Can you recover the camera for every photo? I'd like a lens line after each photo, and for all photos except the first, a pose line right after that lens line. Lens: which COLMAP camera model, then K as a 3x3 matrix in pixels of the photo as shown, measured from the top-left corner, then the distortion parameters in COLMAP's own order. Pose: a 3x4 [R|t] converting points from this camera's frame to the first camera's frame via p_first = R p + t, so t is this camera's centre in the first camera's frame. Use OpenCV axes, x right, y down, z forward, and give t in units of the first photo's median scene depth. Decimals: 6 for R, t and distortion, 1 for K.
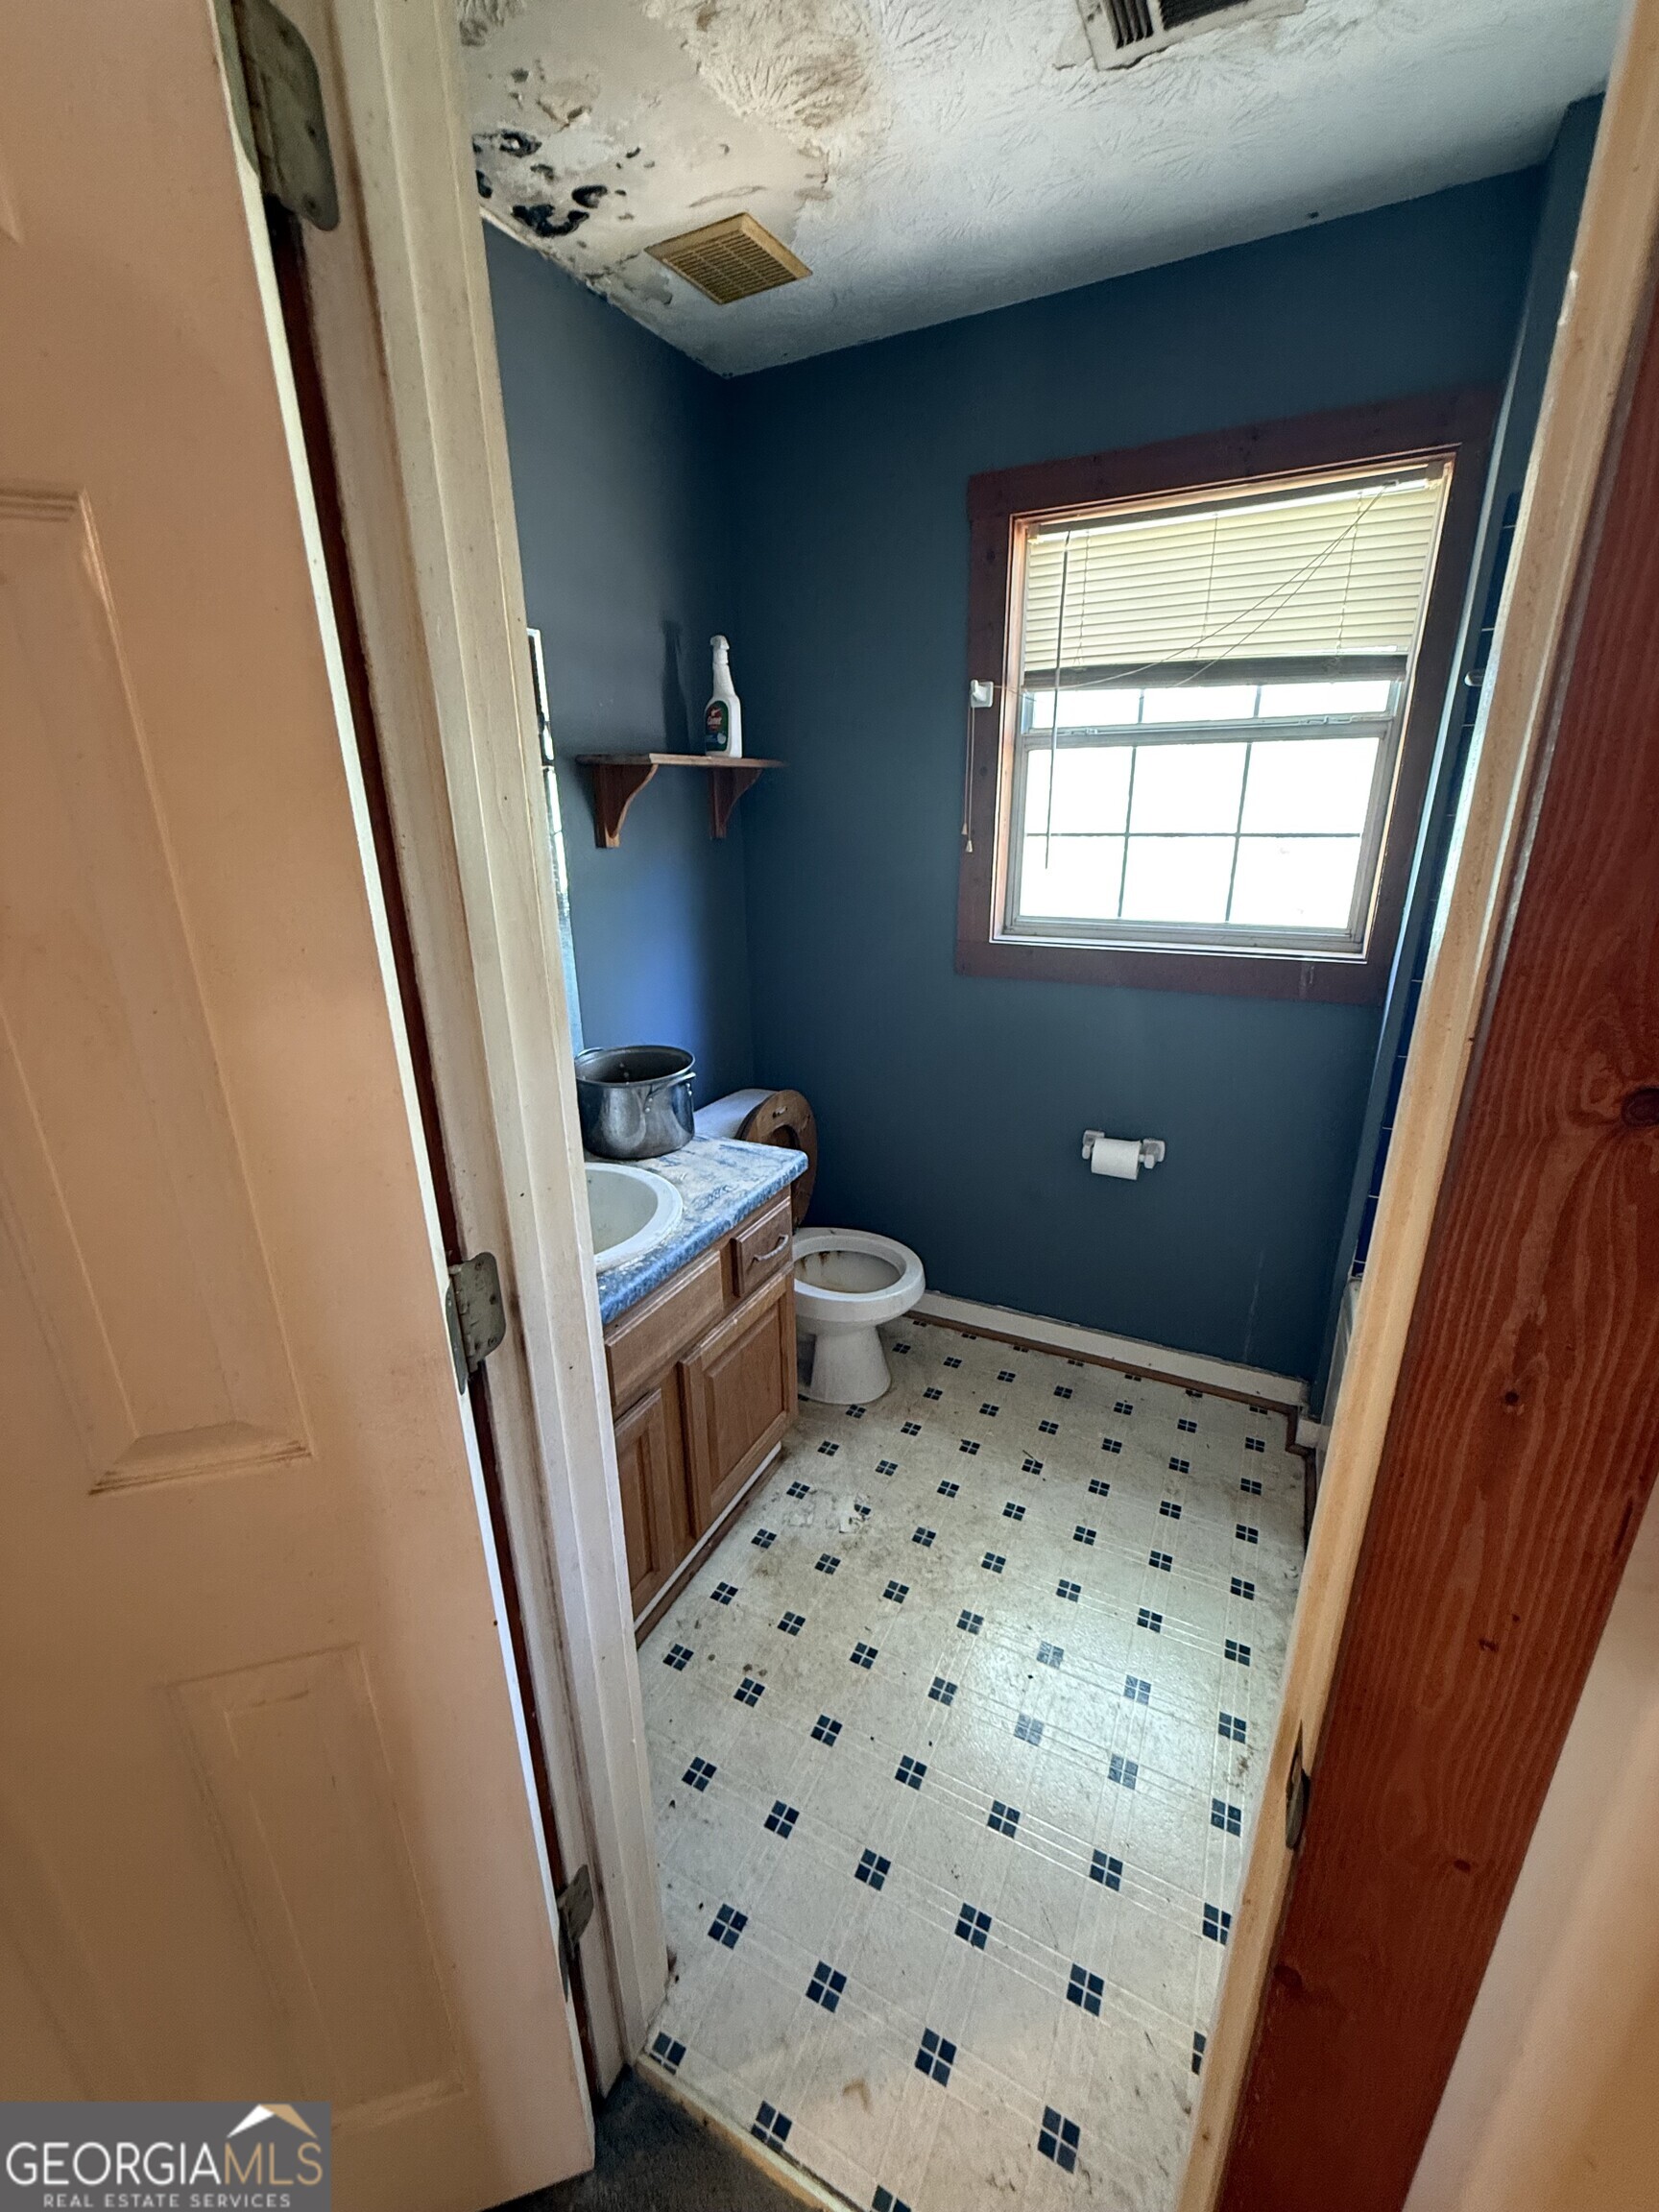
lens RADIAL K [[885.8, 0, 831.9], [0, 885.8, 1105.9], [0, 0, 1]] dist [0.000668, 0.000068]
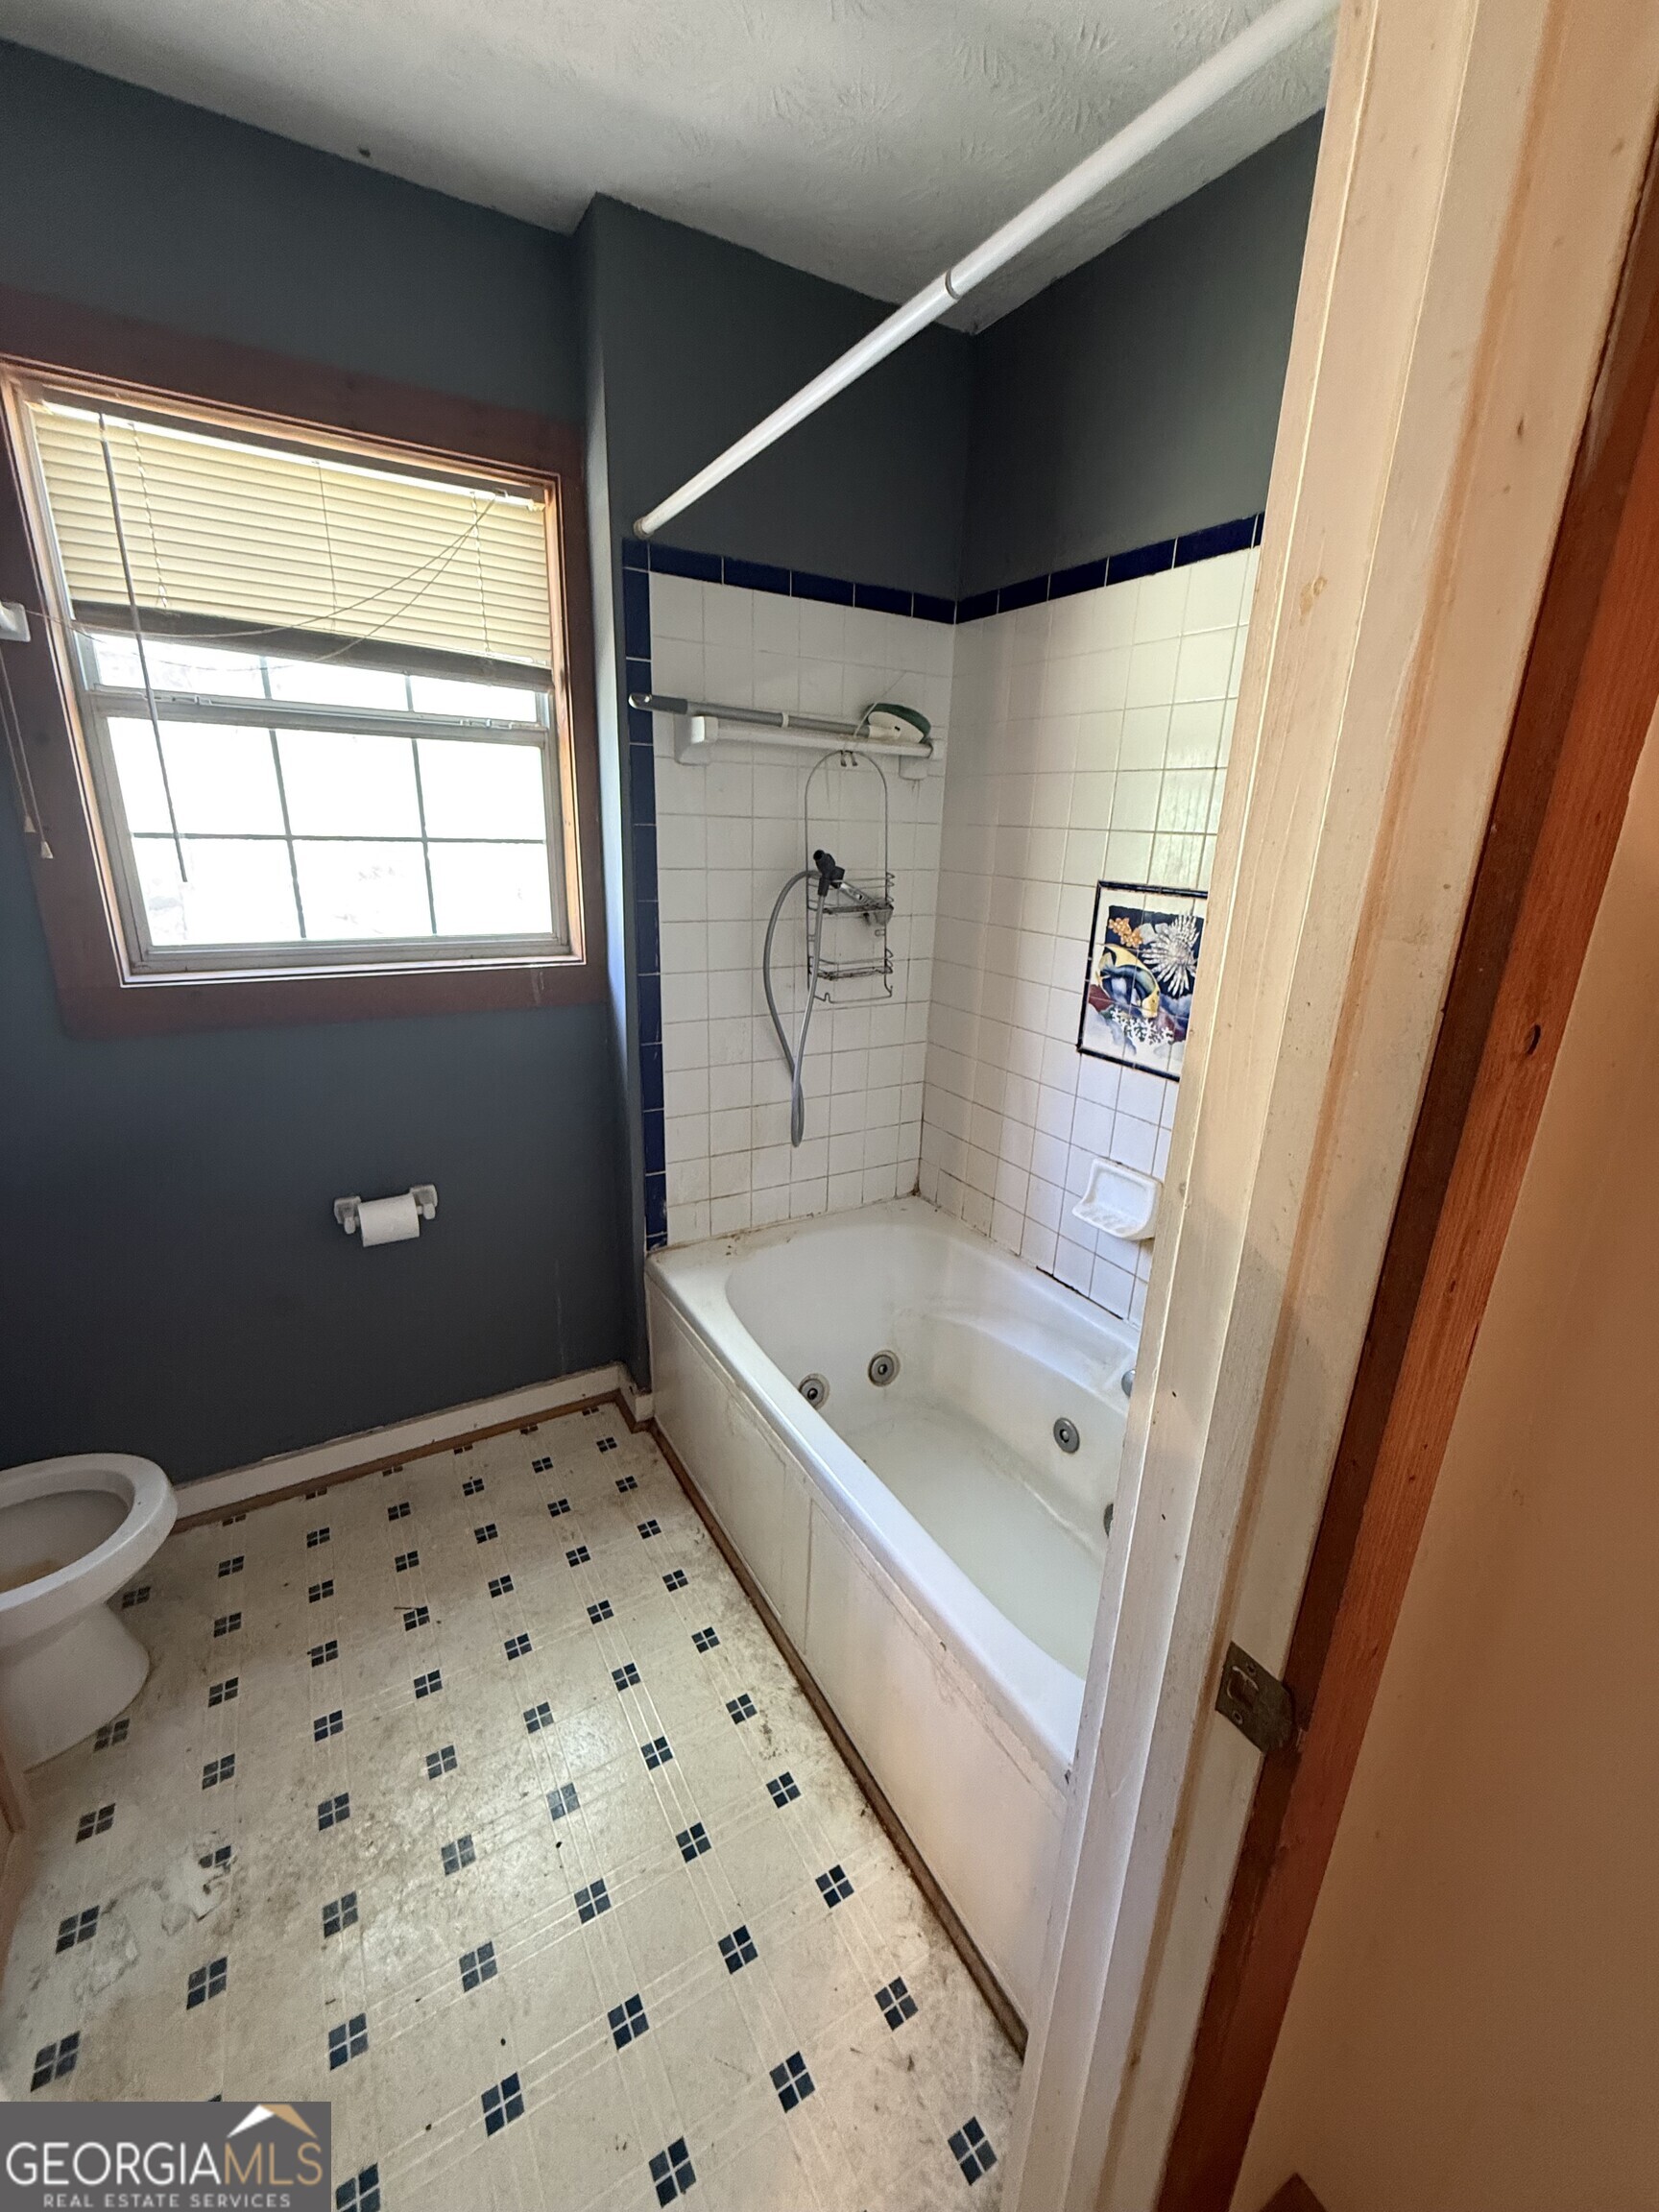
lens RADIAL K [[885.8, 0, 829.2], [0, 885.8, 1104.6], [0, 0, 1]] dist [0.000668, 0.000068]
pose [[0.537668, -0.228126, 0.811709, -0.118519], [0.234372, 0.965199, 0.116018, -0.049244], [-0.809928, 0.127863, 0.572423, 0.170786]]
